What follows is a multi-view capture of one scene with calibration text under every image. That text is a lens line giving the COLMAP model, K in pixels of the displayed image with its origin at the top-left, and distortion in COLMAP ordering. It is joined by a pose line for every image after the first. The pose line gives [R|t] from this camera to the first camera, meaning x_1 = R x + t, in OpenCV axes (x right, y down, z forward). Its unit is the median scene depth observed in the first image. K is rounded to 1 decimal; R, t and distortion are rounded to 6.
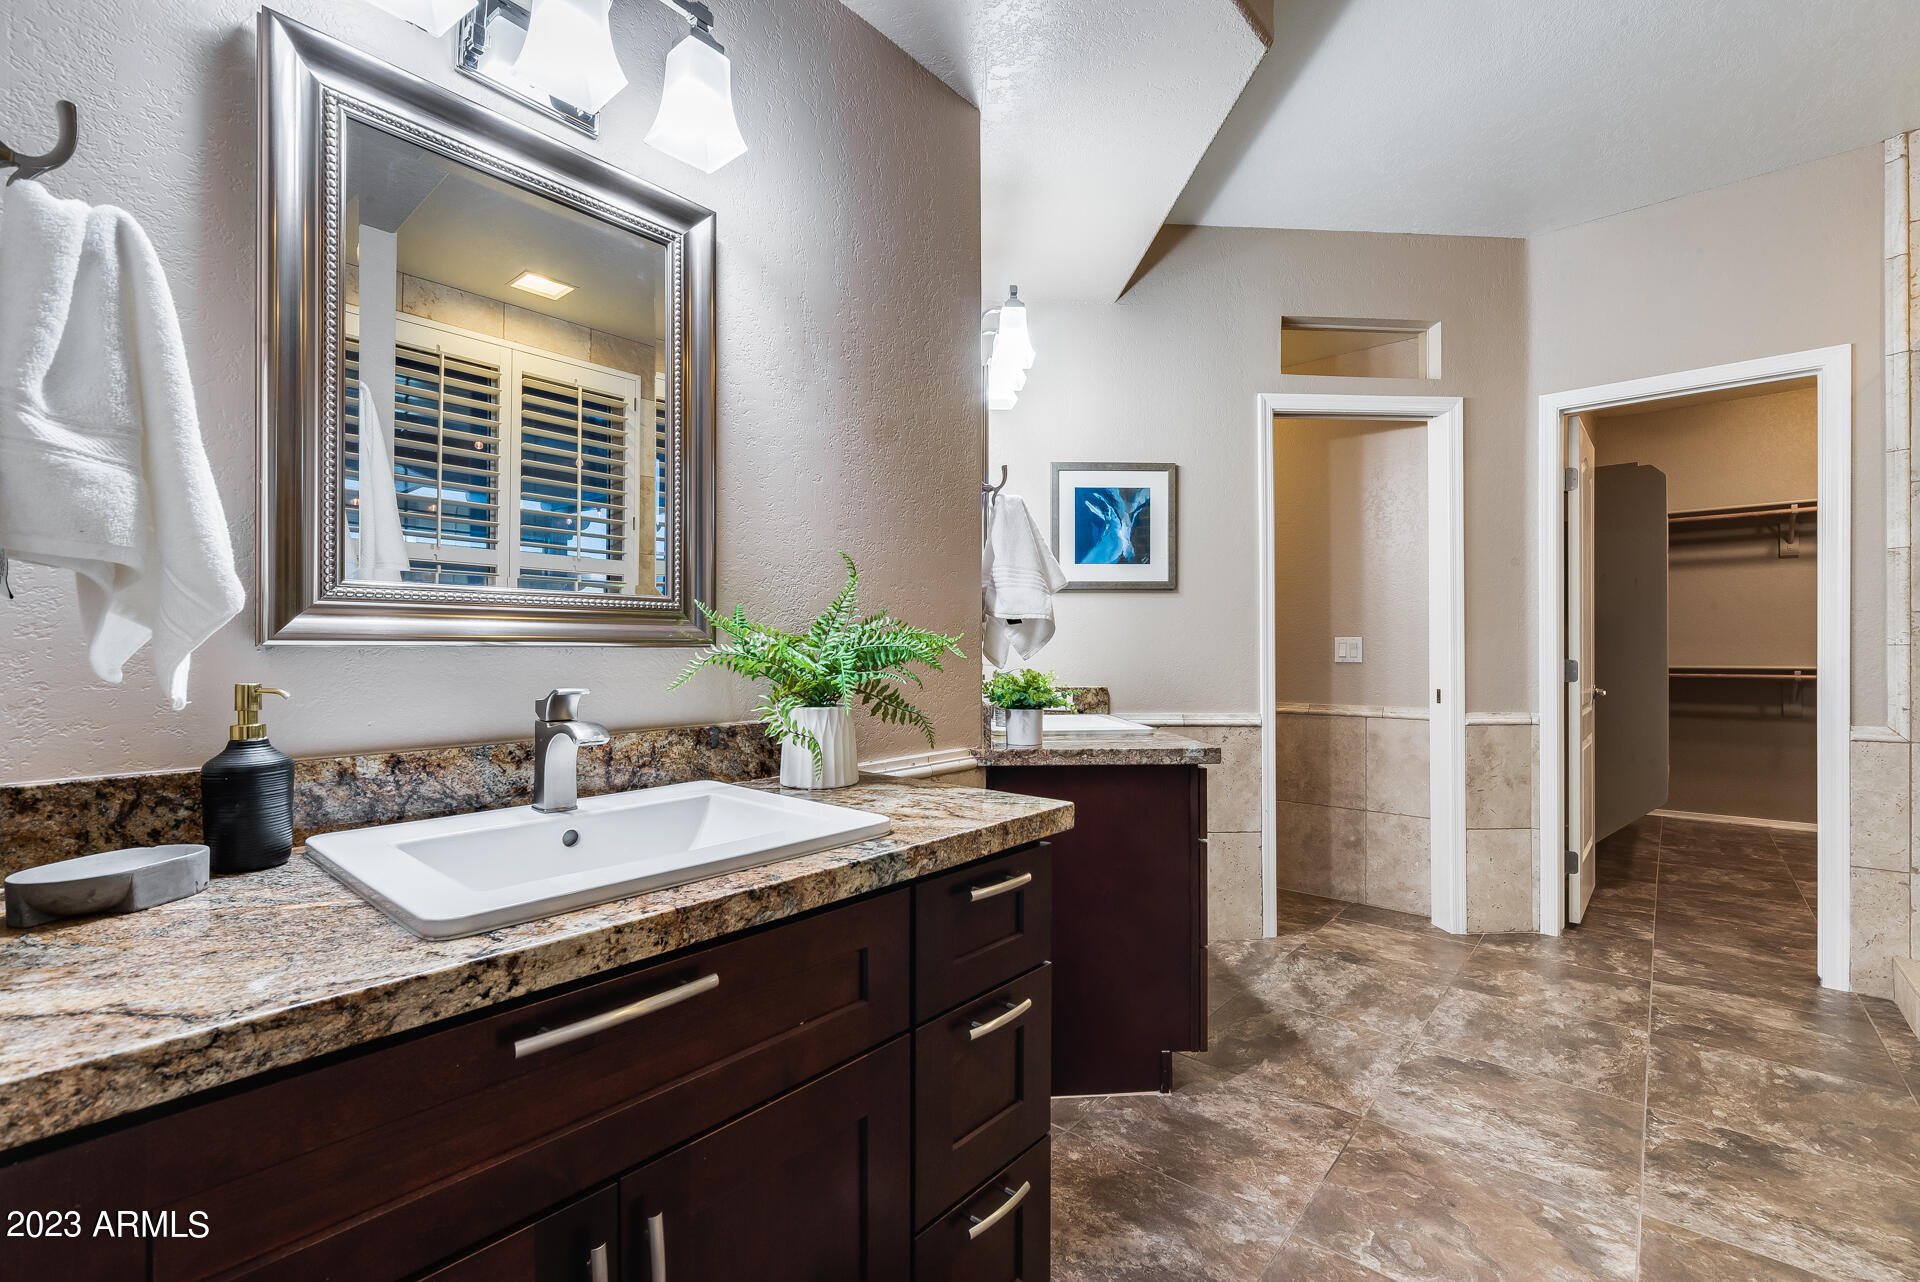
lens RADIAL K [[813.7, 0, 967.8], [0, 813.7, 649.9], [0, 0, 1]] dist [-0.001121, 0.000009]
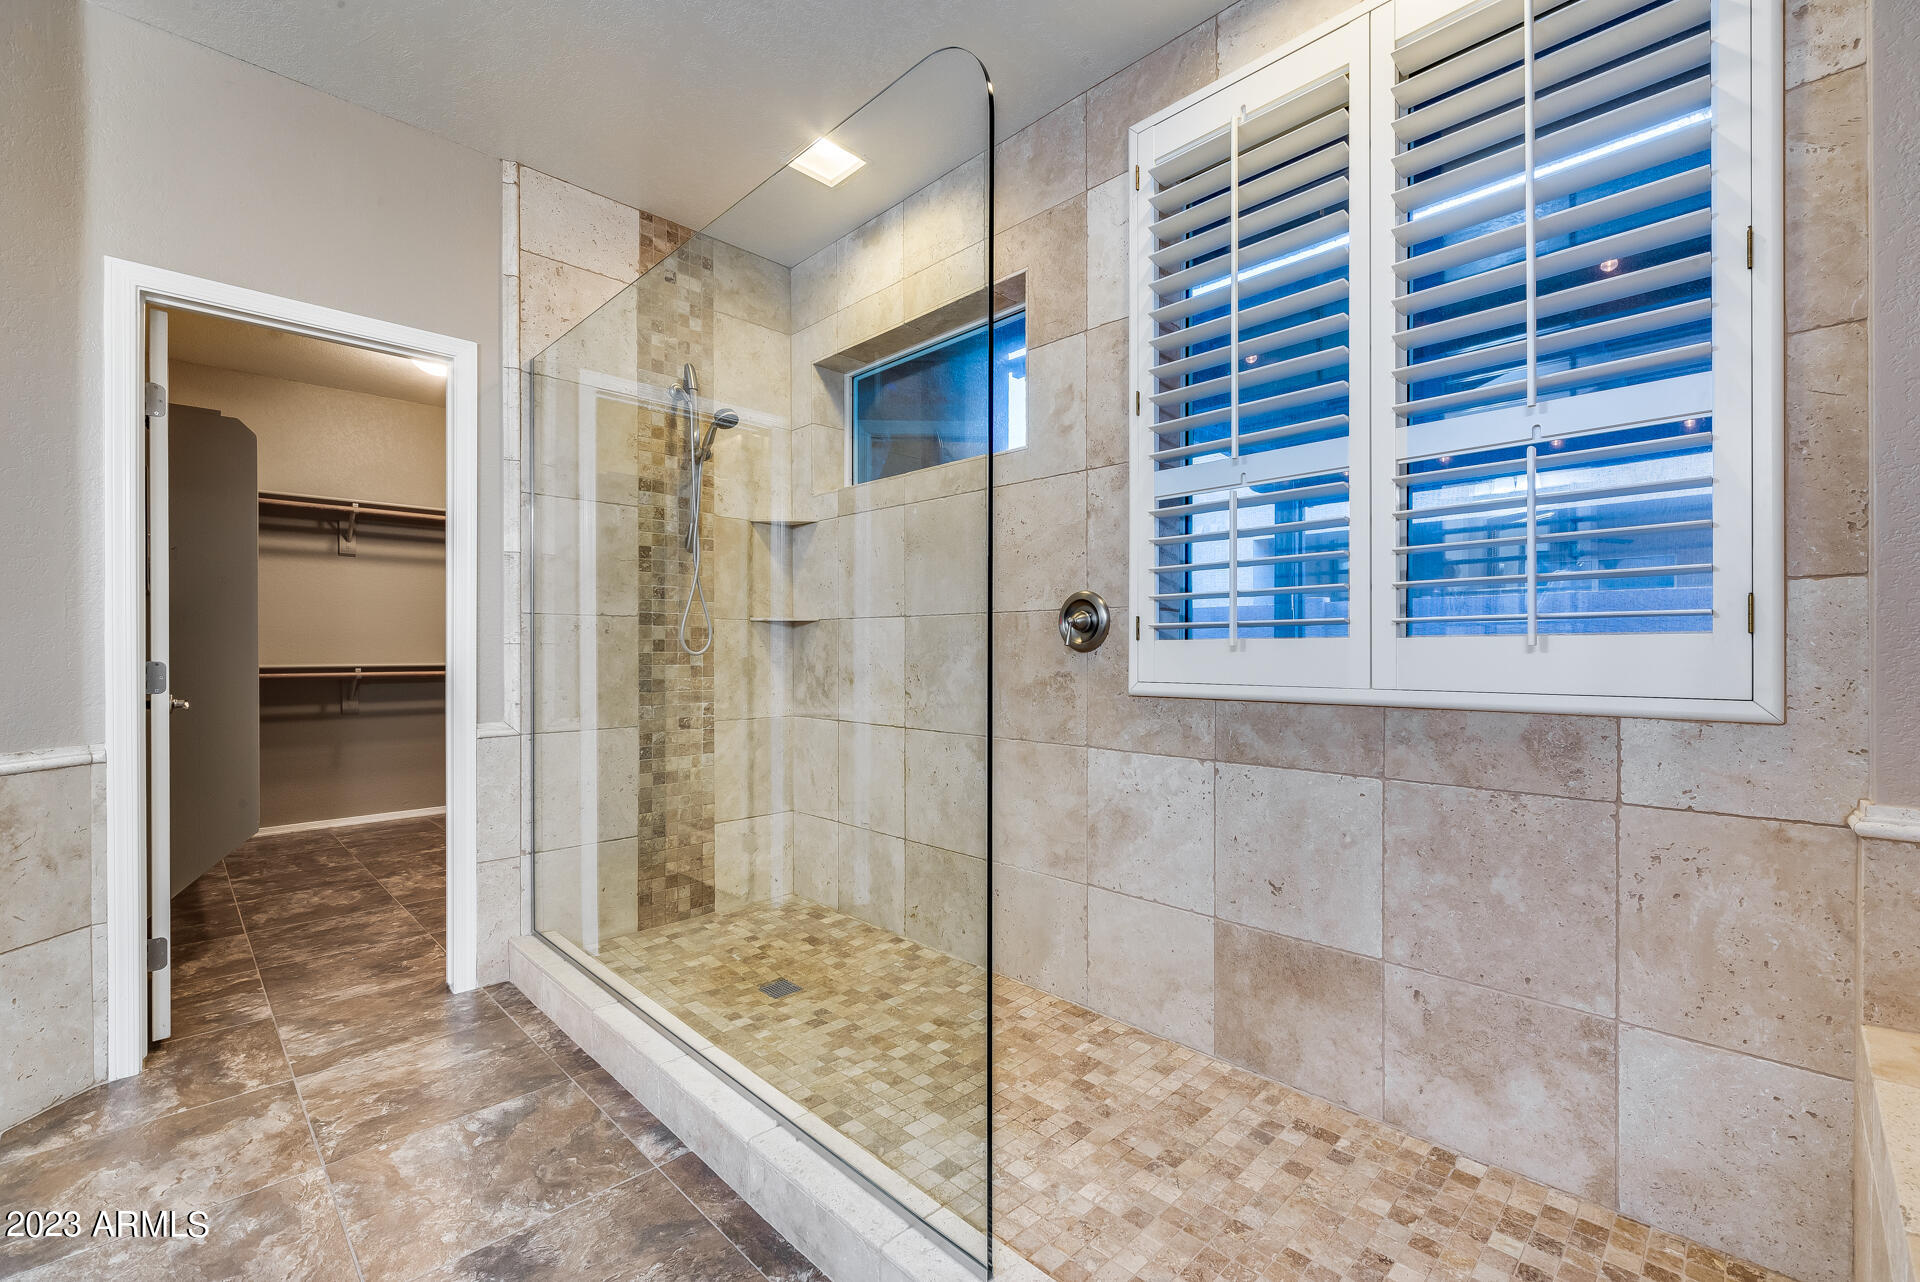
lens RADIAL K [[813.7, 0, 968.3], [0, 813.7, 651.9], [0, 0, 1]] dist [-0.001121, 0.000009]
pose [[0.075429, -0.002913, 0.997147, 0.116696], [-0.003483, 0.999989, 0.003185, -0.000695], [-0.997145, -0.003713, 0.075418, 0.287670]]
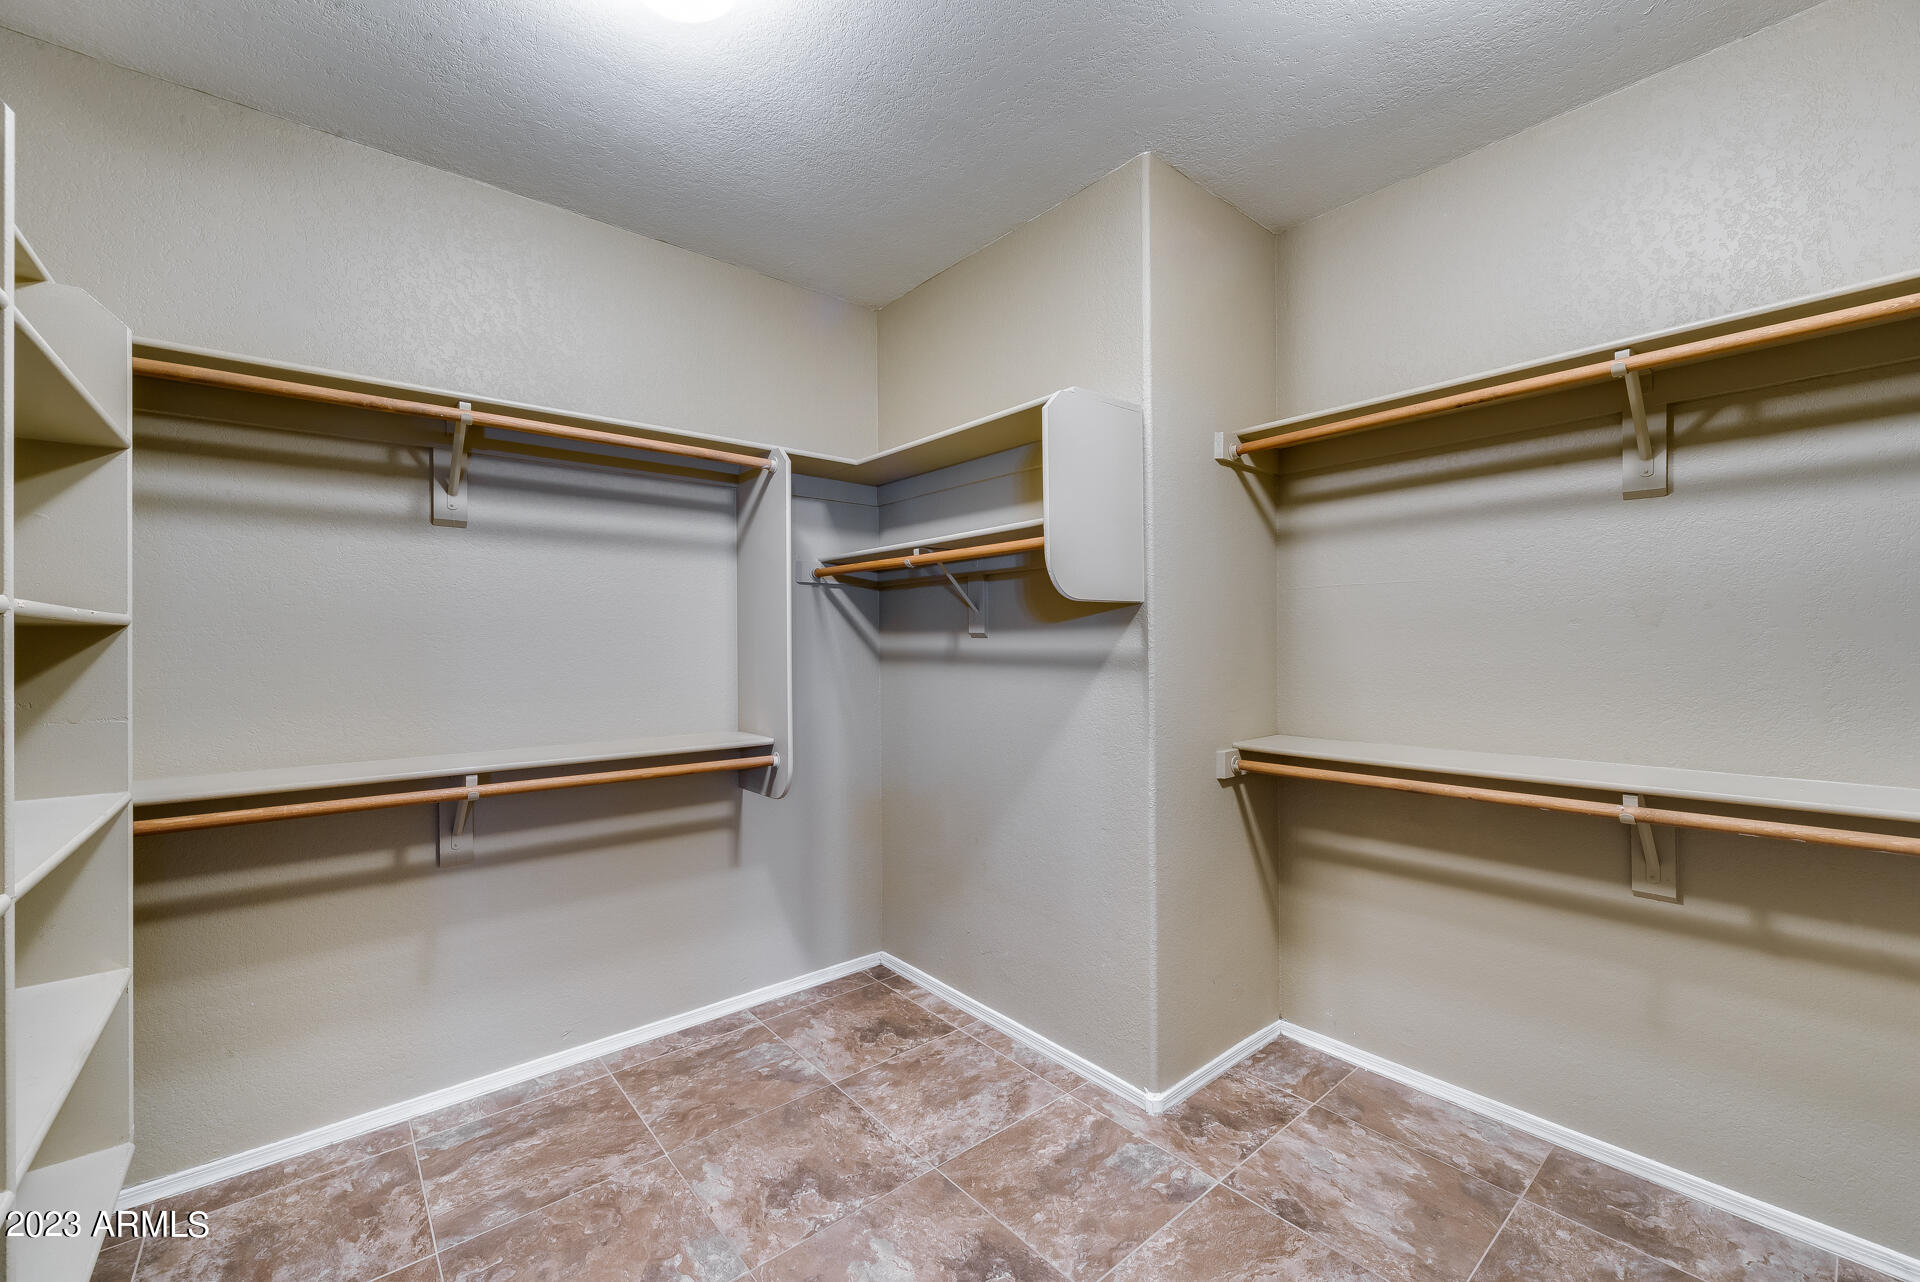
lens RADIAL K [[761.1, 0, 975.6], [0, 761.1, 640.0], [0, 0, 1]] dist [-0.001275, -0.001120]
pose [[0.139159, 0.001100, 0.990269, 1.132591], [0.000243, 0.999999, -0.001144, -0.085060], [-0.990270, 0.000400, 0.139159, 1.170005]]
